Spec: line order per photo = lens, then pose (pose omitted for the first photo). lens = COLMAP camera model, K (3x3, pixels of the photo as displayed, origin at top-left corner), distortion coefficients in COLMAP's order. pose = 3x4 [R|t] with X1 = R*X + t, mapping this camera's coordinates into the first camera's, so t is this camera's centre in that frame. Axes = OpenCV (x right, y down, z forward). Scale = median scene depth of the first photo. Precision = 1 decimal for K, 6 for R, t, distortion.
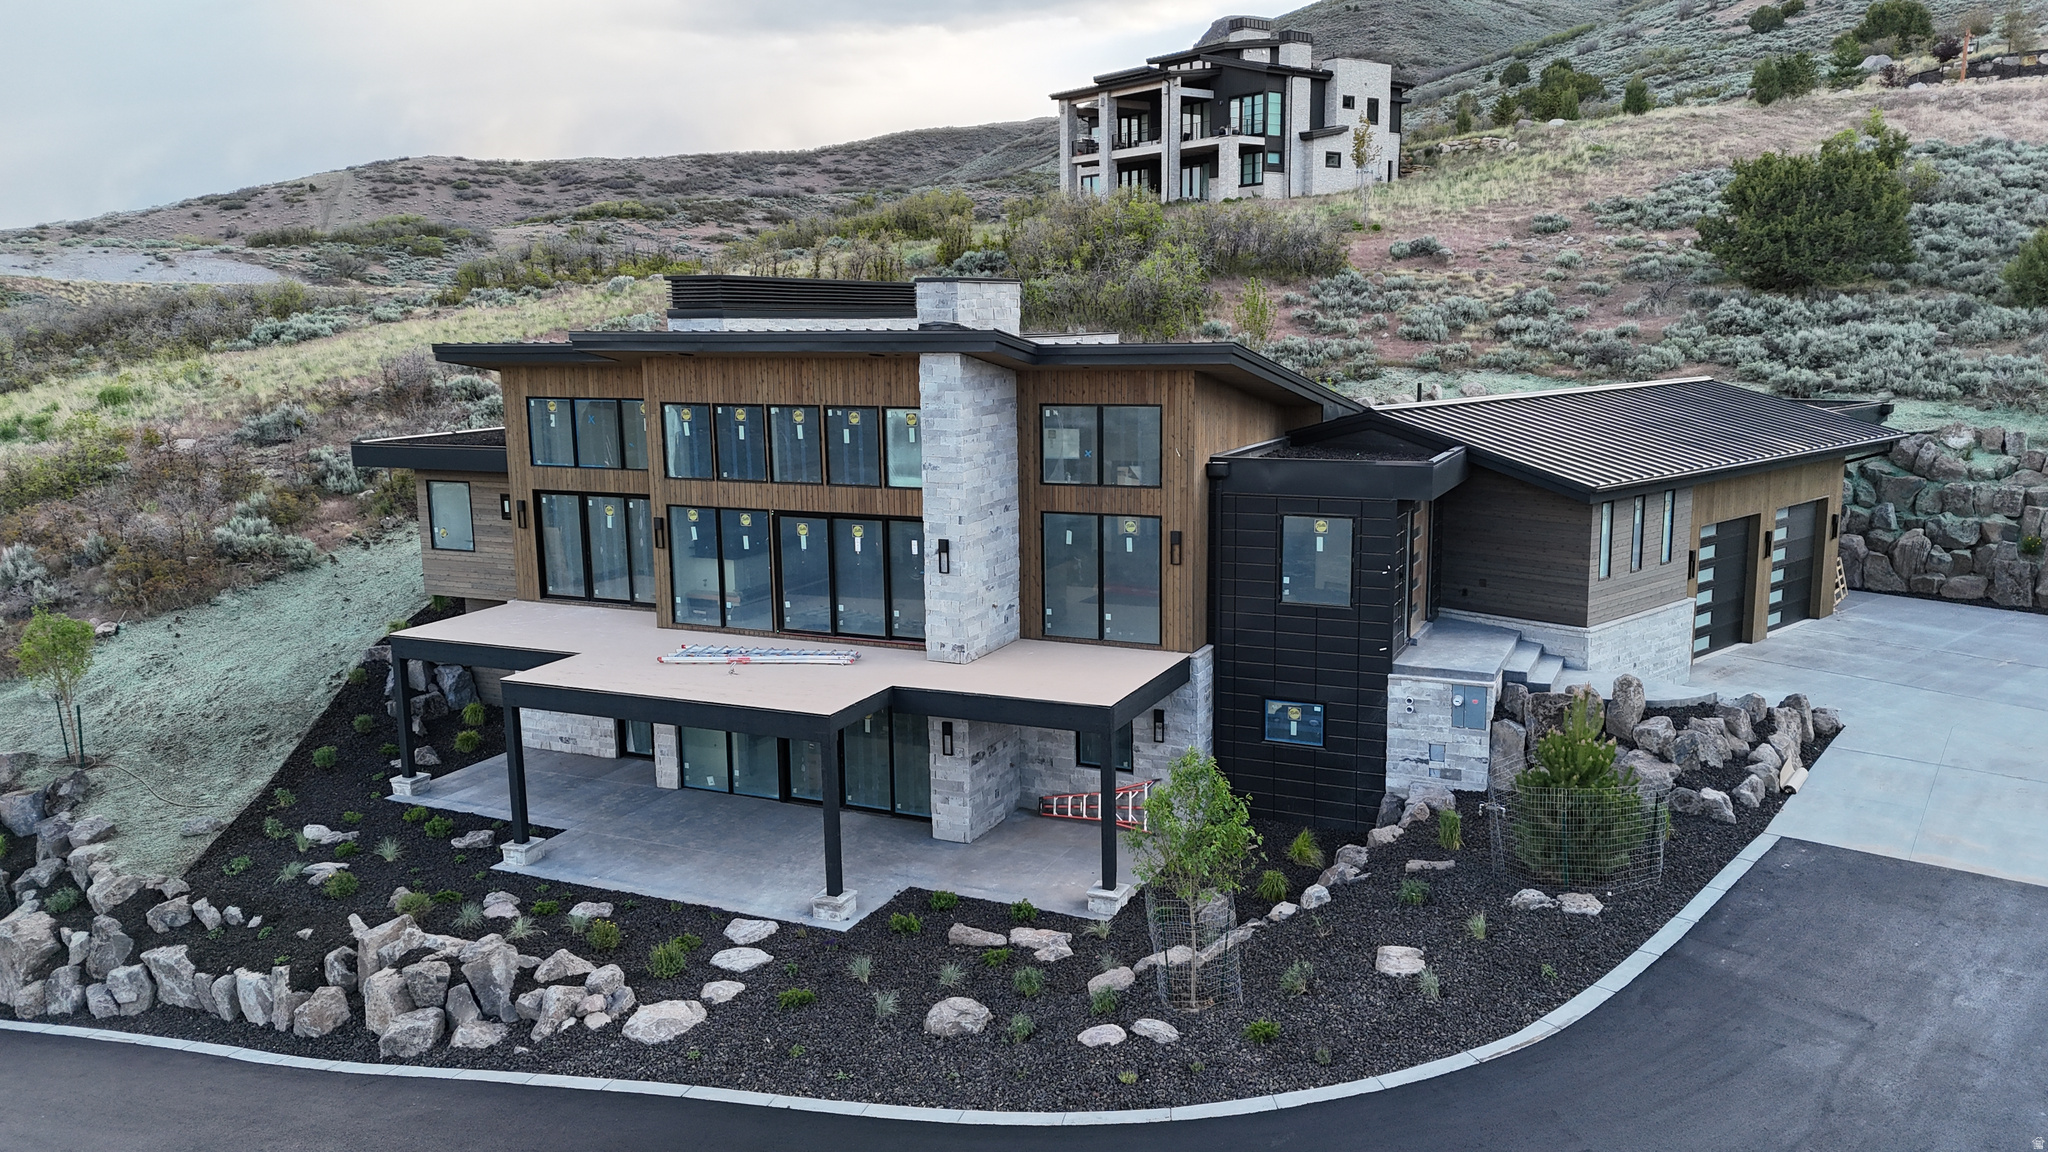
lens RADIAL K [[1494.2, 0, 1030.9], [0, 1494.2, 573.0], [0, 0, 1]] dist [0.096820, -0.097064]
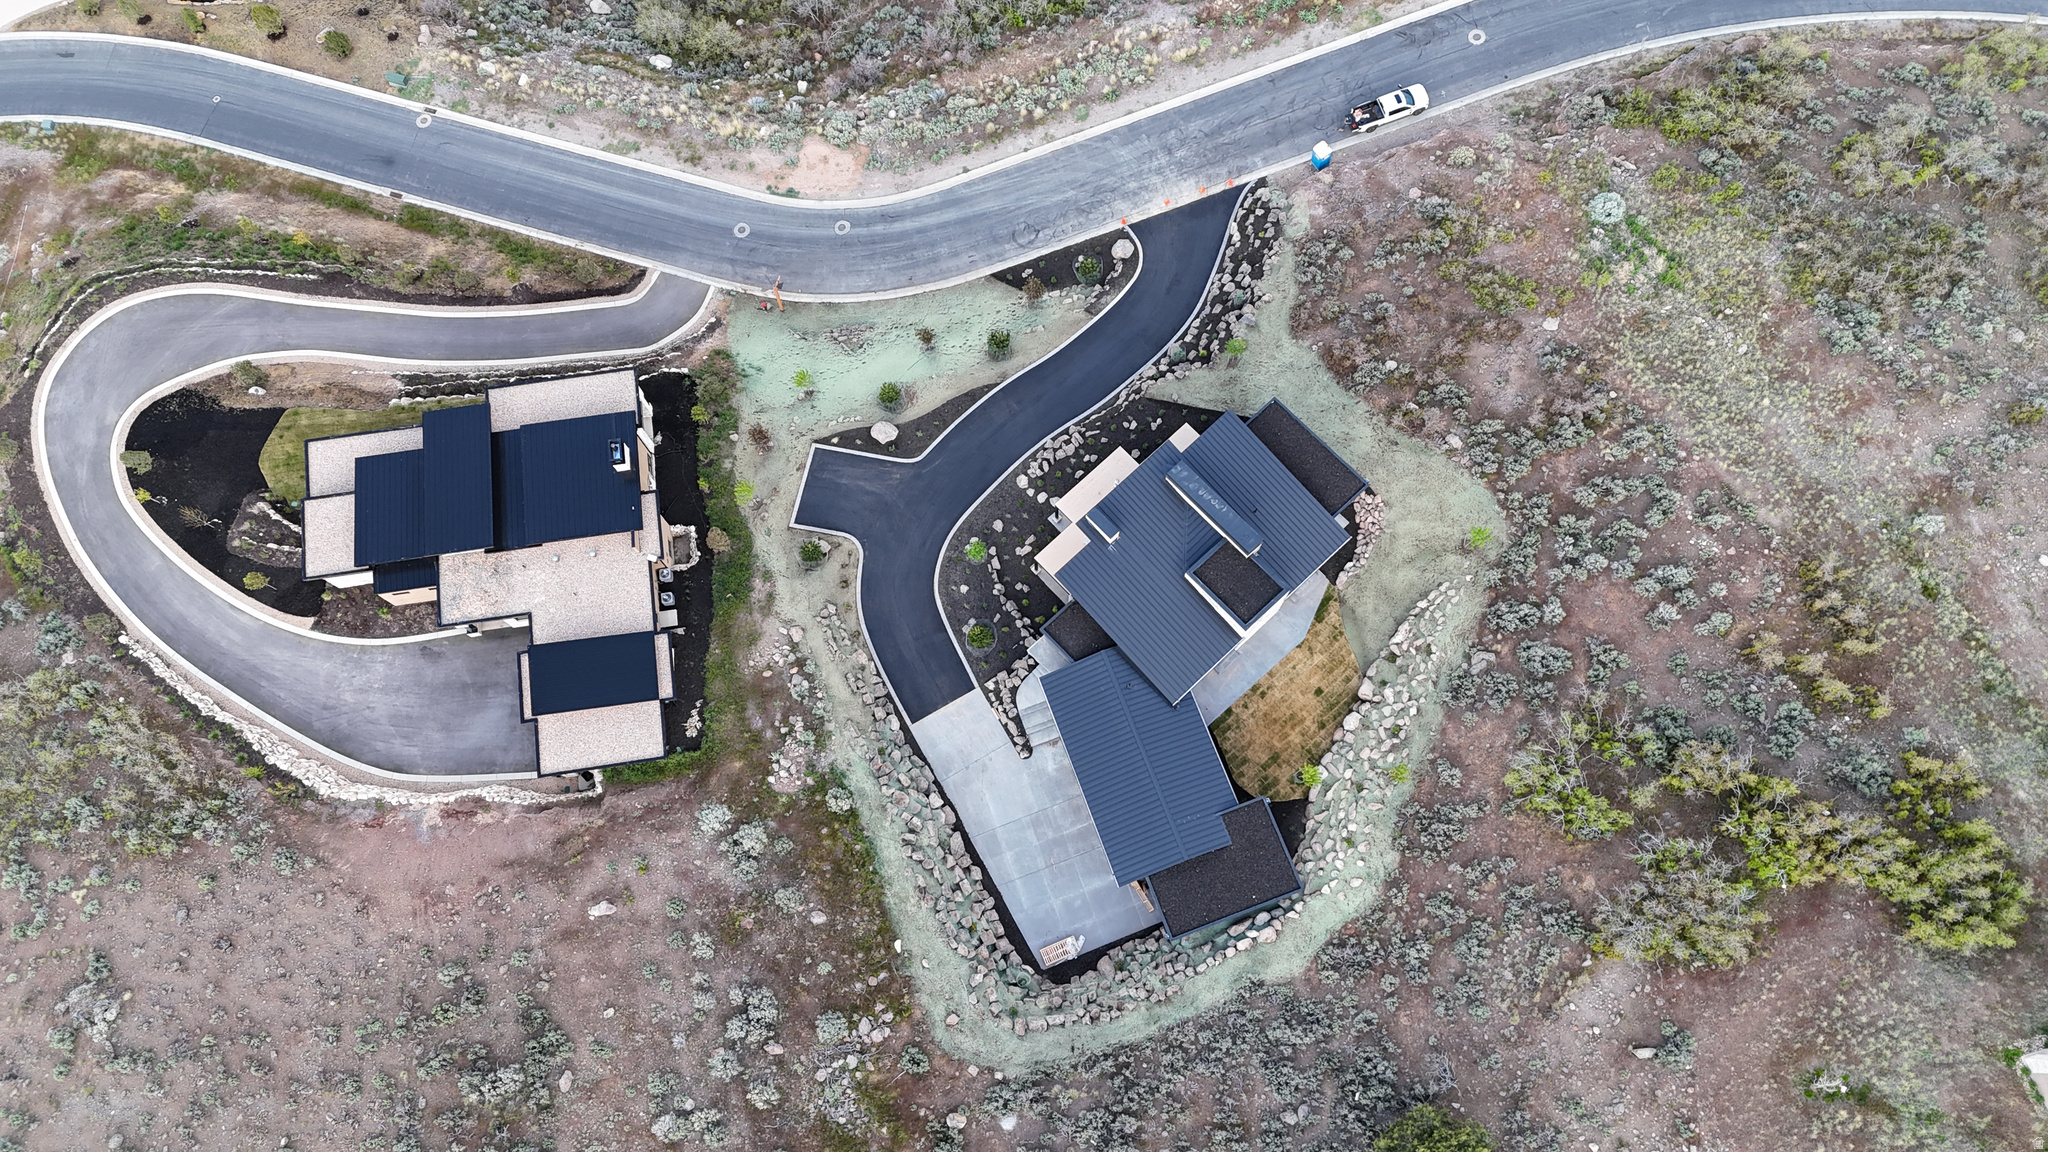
lens RADIAL K [[1494.2, 0, 1029.4], [0, 1494.2, 576.5], [0, 0, 1]] dist [0.096820, -0.097064]
pose [[-0.373902, 0.896272, -0.238524, 1.094513], [-0.139455, 0.199924, 0.969836, -3.951207], [0.916924, 0.395887, 0.050237, 0.695802]]
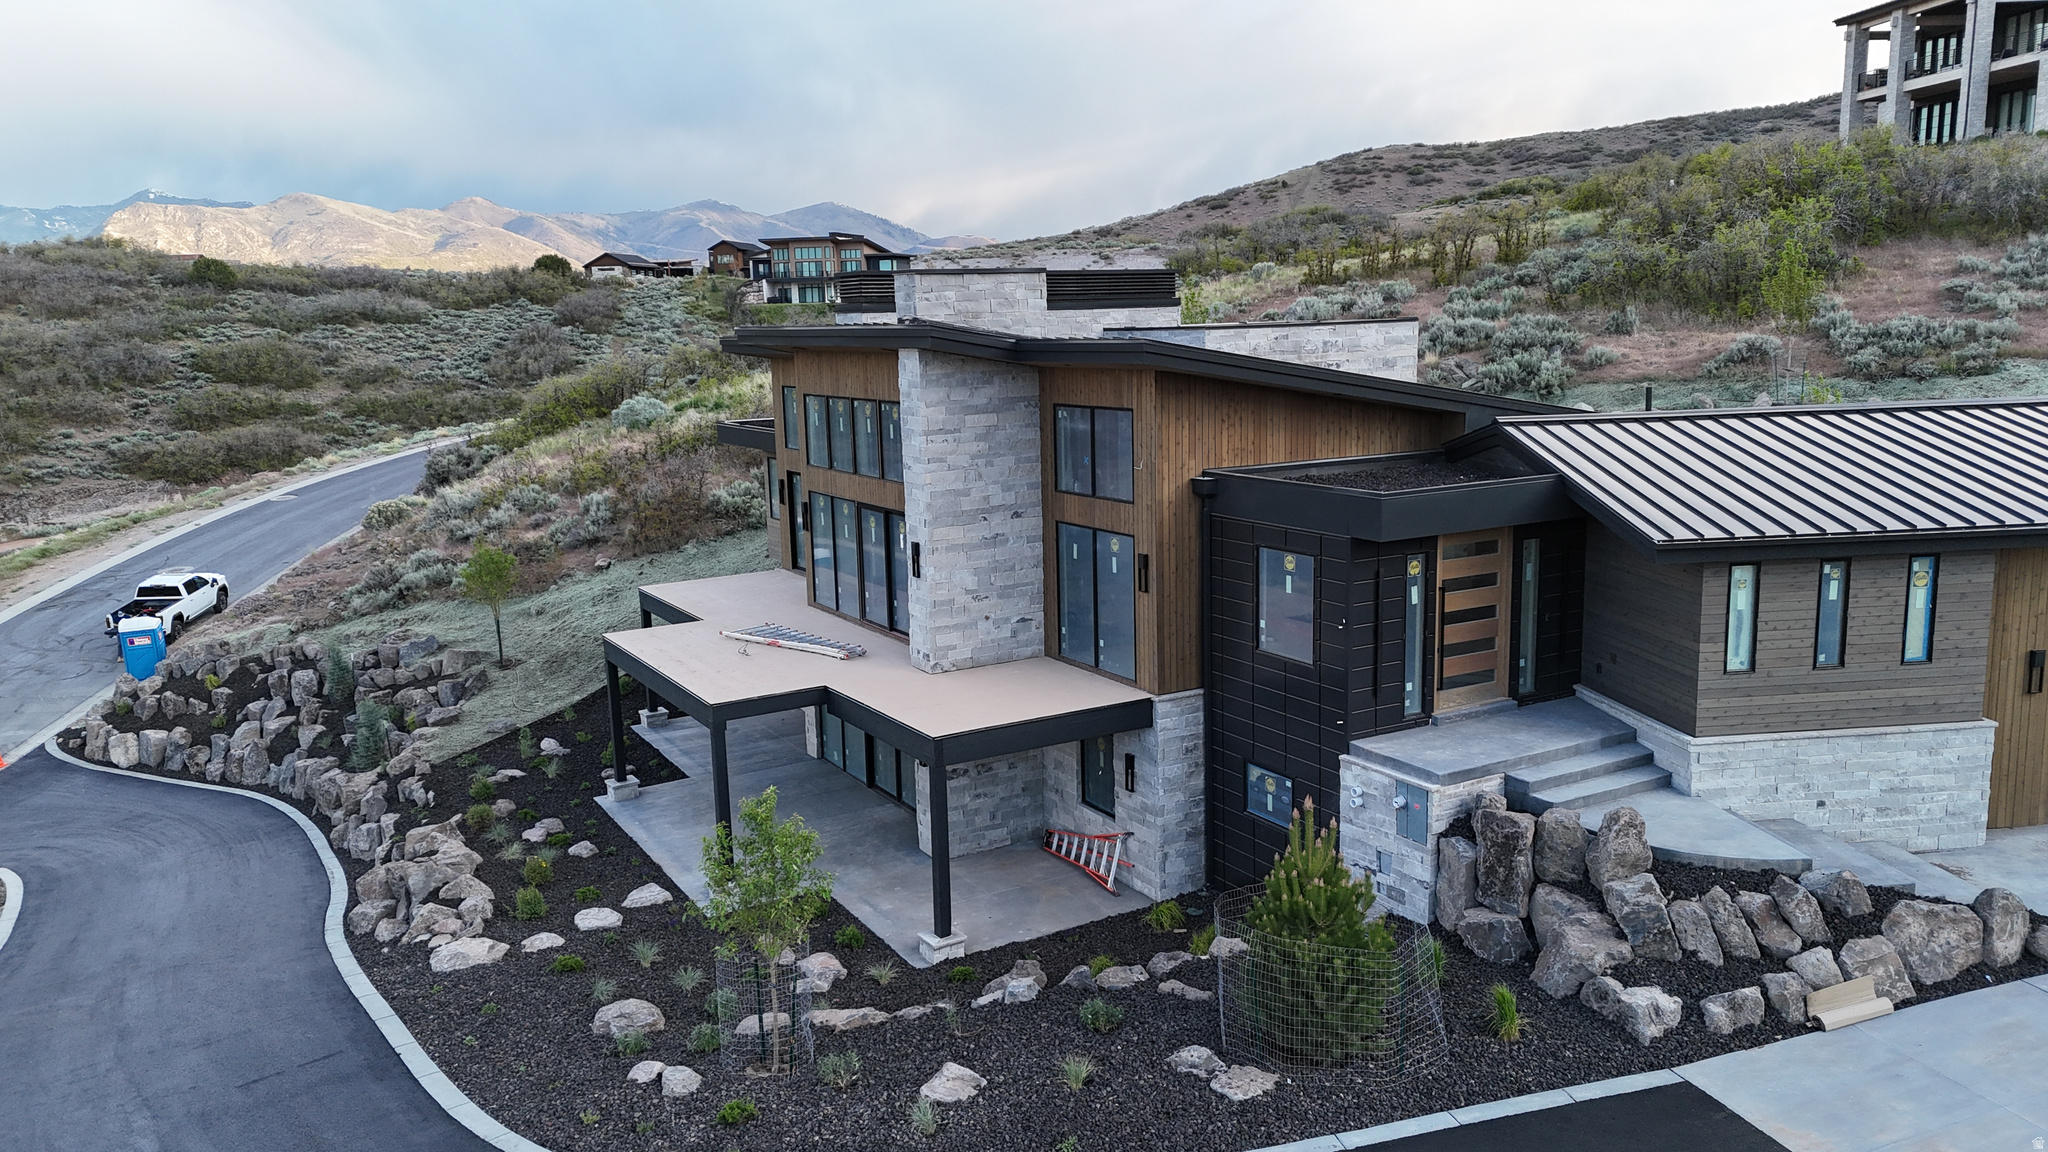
lens RADIAL K [[1494.2, 0, 1028.1], [0, 1494.2, 571.0], [0, 0, 1]] dist [0.096820, -0.097064]
pose [[0.819406, 0.089590, -0.566168, 0.548269], [-0.082800, 0.995851, 0.037748, -0.046334], [0.567201, 0.015947, 0.823425, 0.248382]]
